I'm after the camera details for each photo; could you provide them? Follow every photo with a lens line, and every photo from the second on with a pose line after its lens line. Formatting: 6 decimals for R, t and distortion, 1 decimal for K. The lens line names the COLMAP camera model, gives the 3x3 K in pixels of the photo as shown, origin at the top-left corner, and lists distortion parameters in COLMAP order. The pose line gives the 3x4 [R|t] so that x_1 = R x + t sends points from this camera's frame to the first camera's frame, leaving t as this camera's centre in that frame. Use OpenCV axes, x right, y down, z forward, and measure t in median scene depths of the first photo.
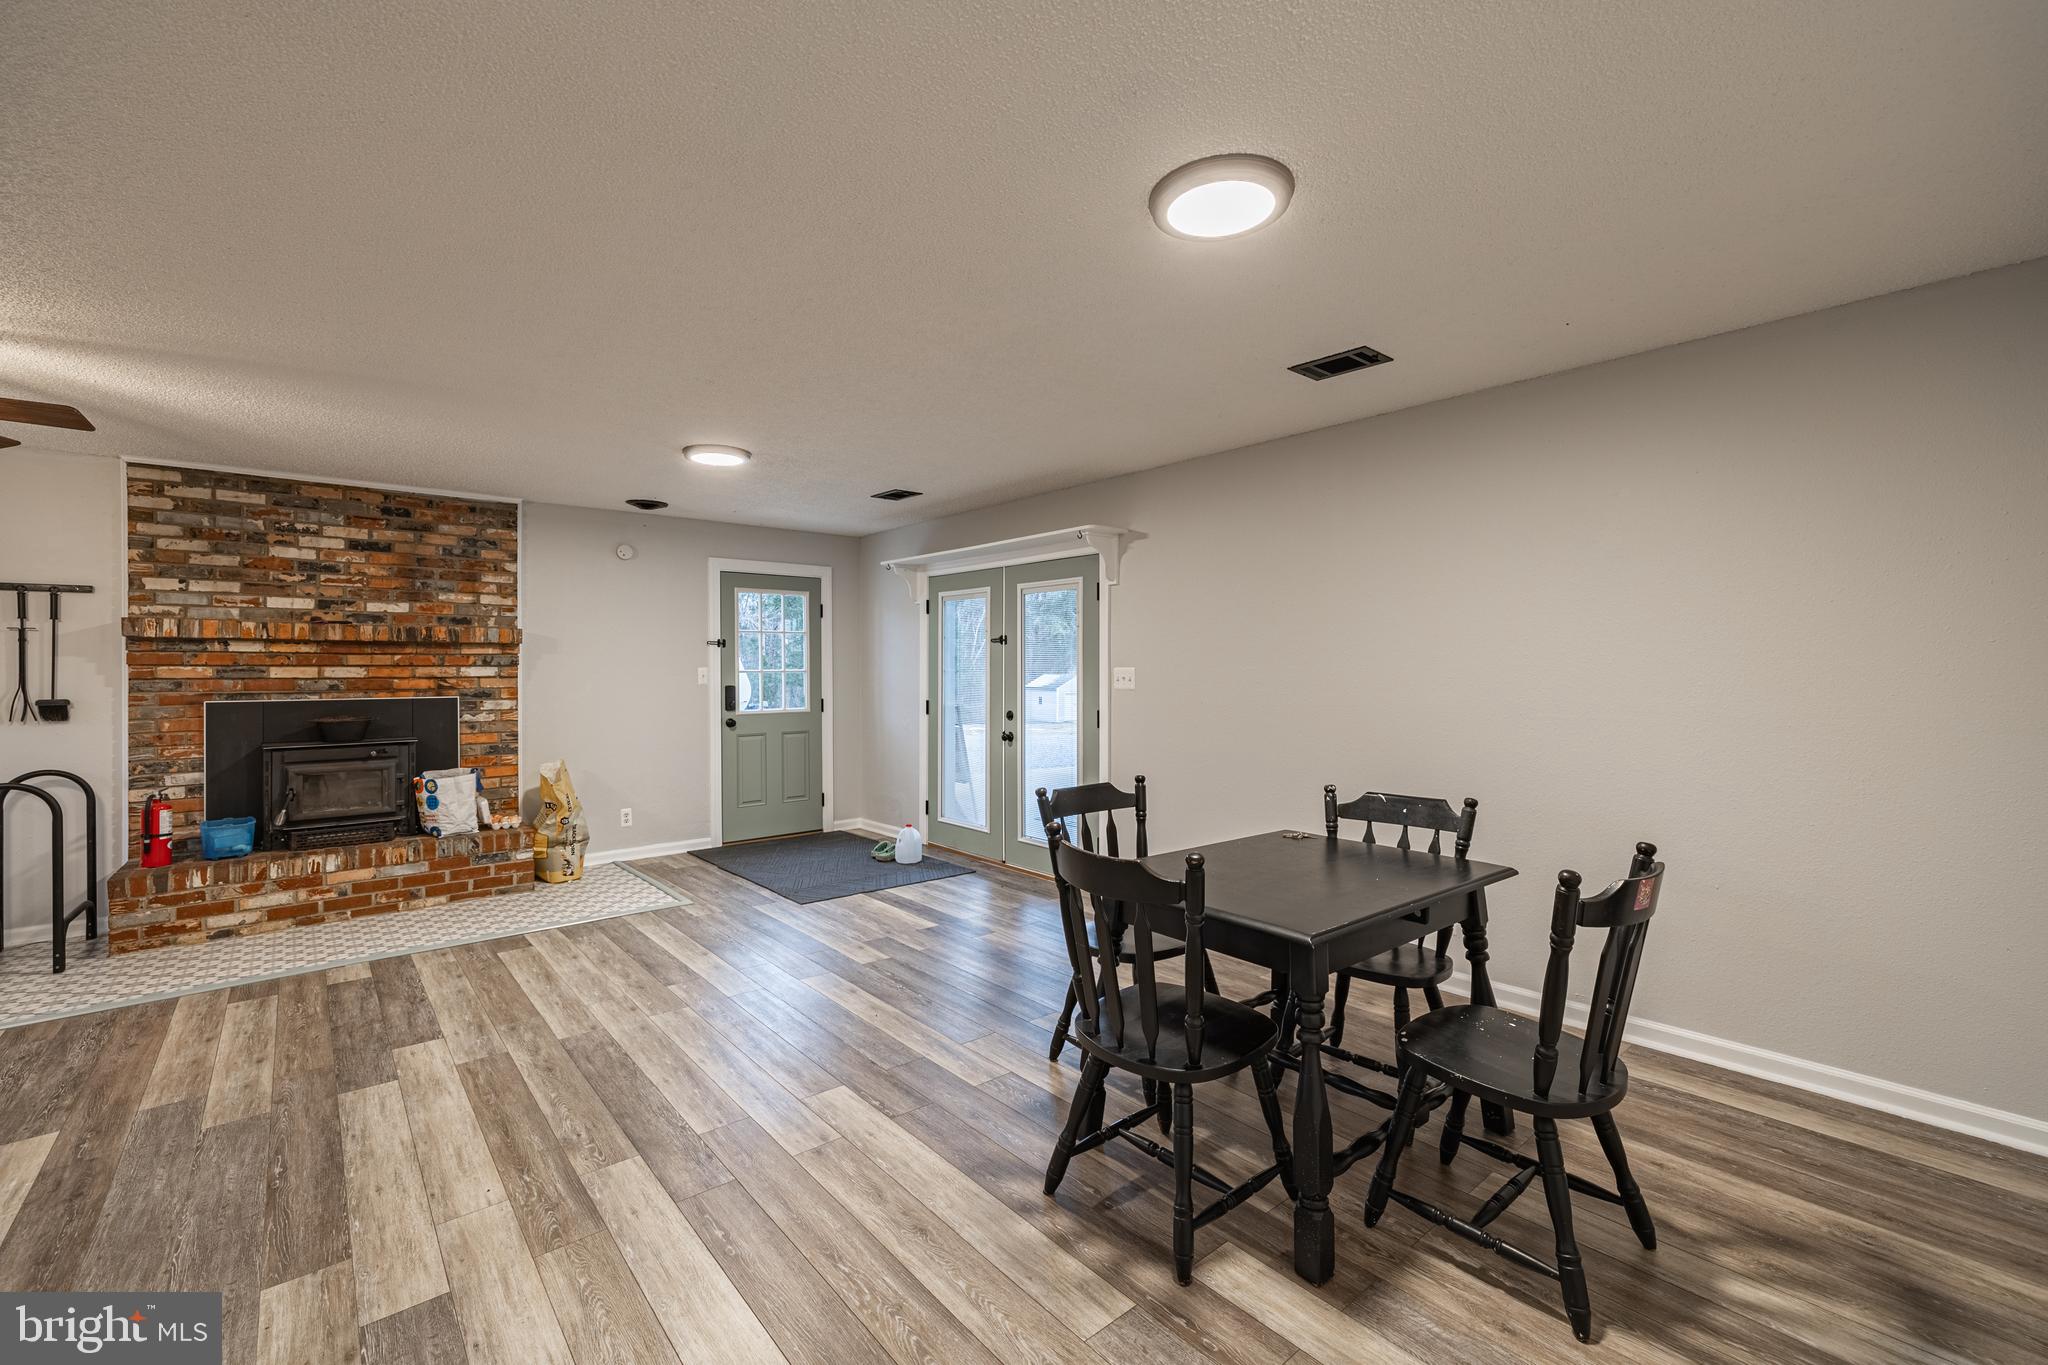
lens RADIAL K [[855.4, 0, 1026.4], [0, 855.4, 675.7], [0, 0, 1]] dist [0.000874, 0.000604]
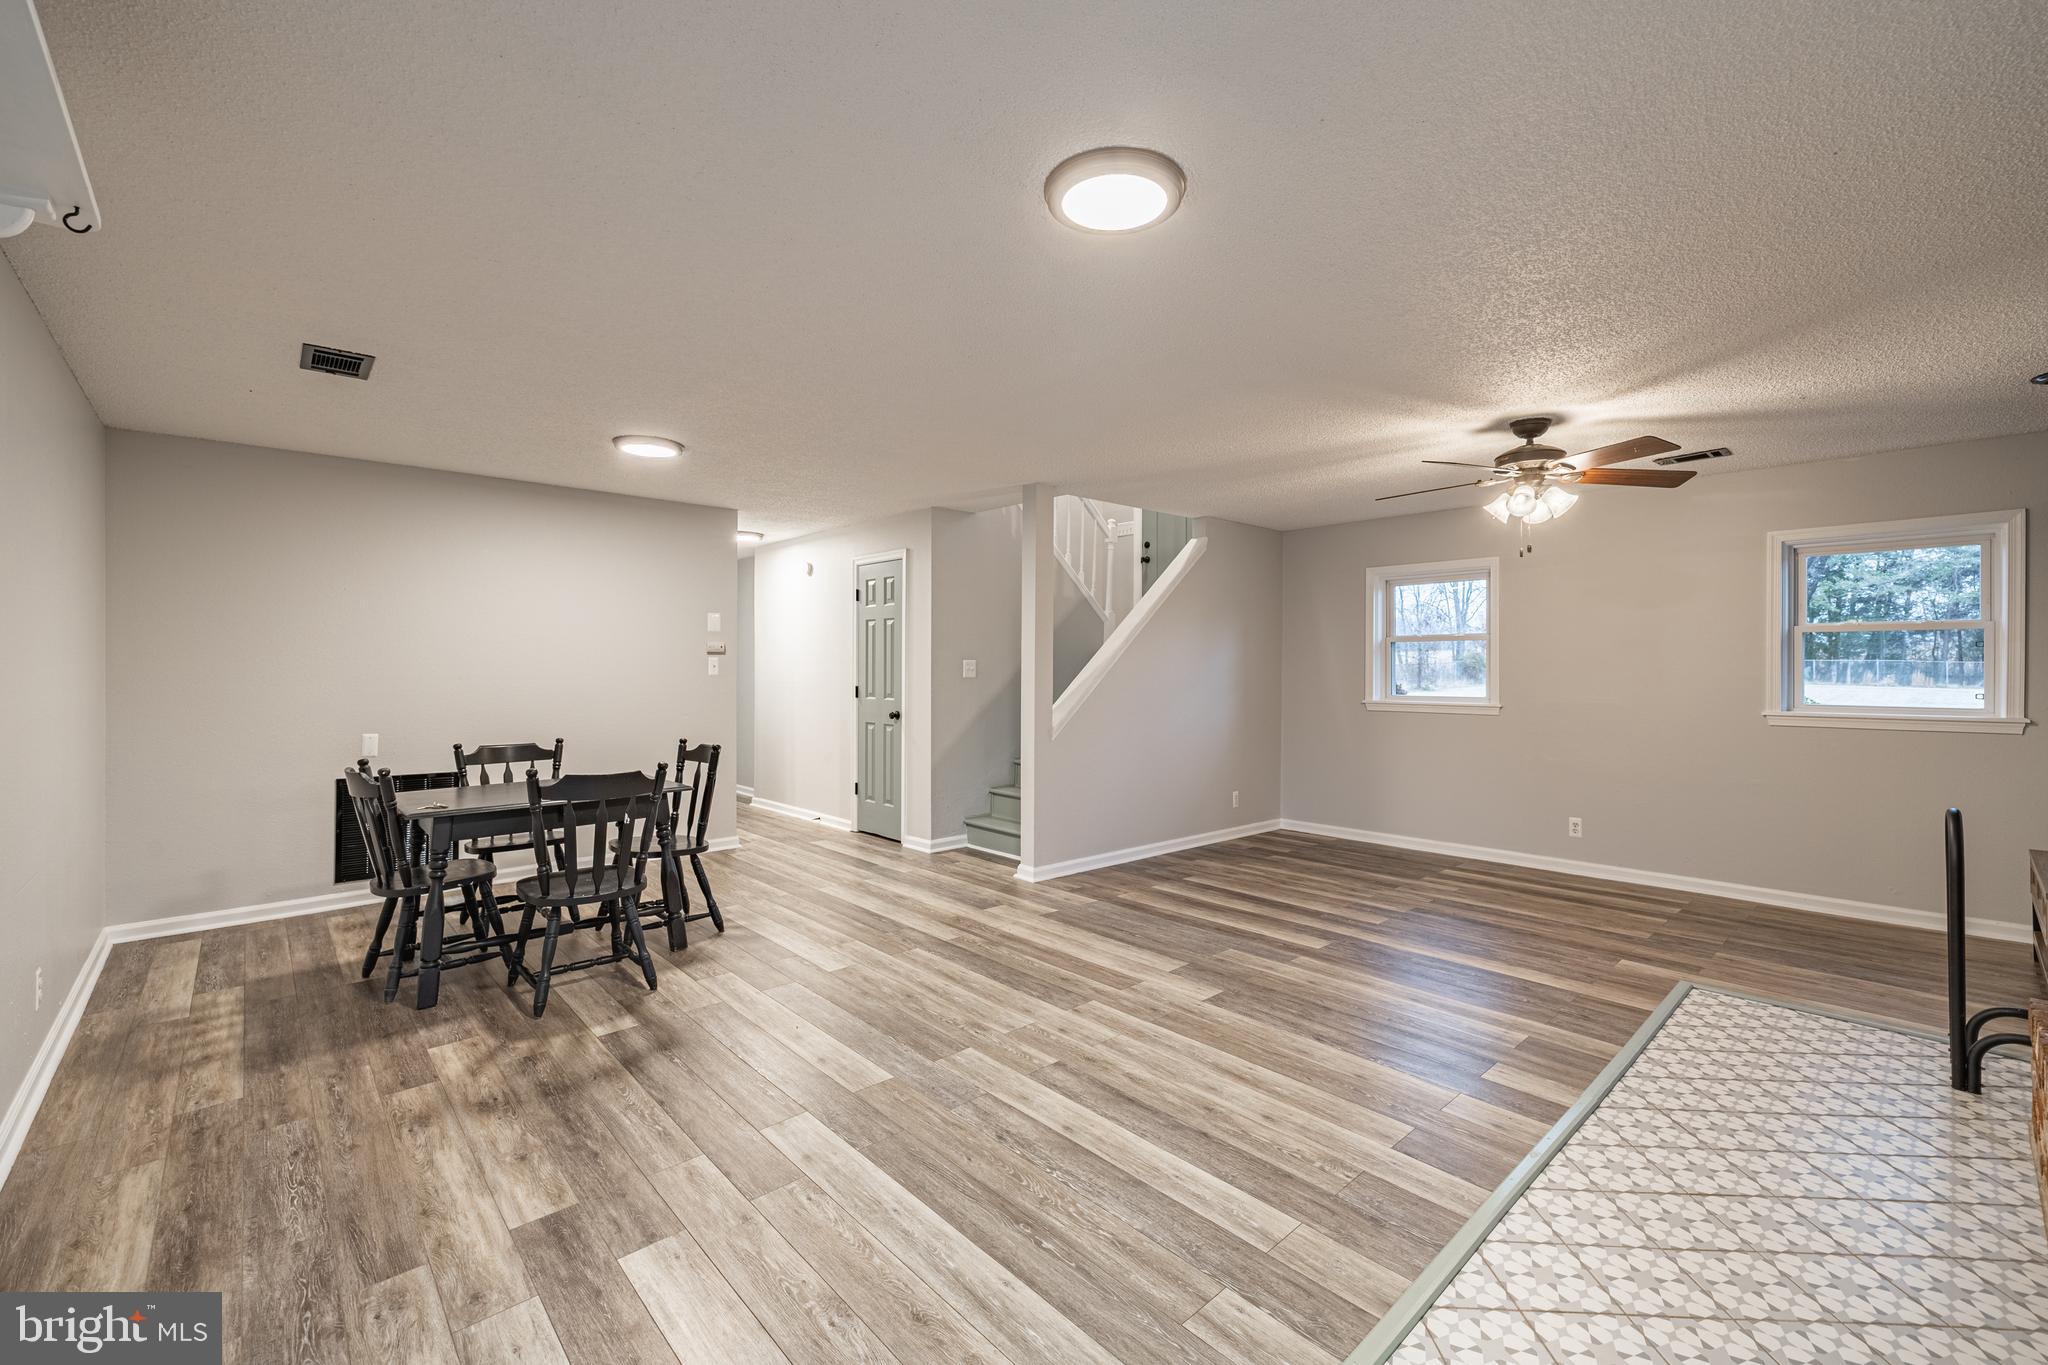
lens RADIAL K [[855.4, 0, 1023.4], [0, 855.4, 672.3], [0, 0, 1]] dist [0.000874, 0.000604]
pose [[-0.999555, 0.002588, -0.029719, -0.415001], [0.002244, 0.999930, 0.011615, -0.006466], [0.029747, 0.011543, -0.999491, 2.030464]]
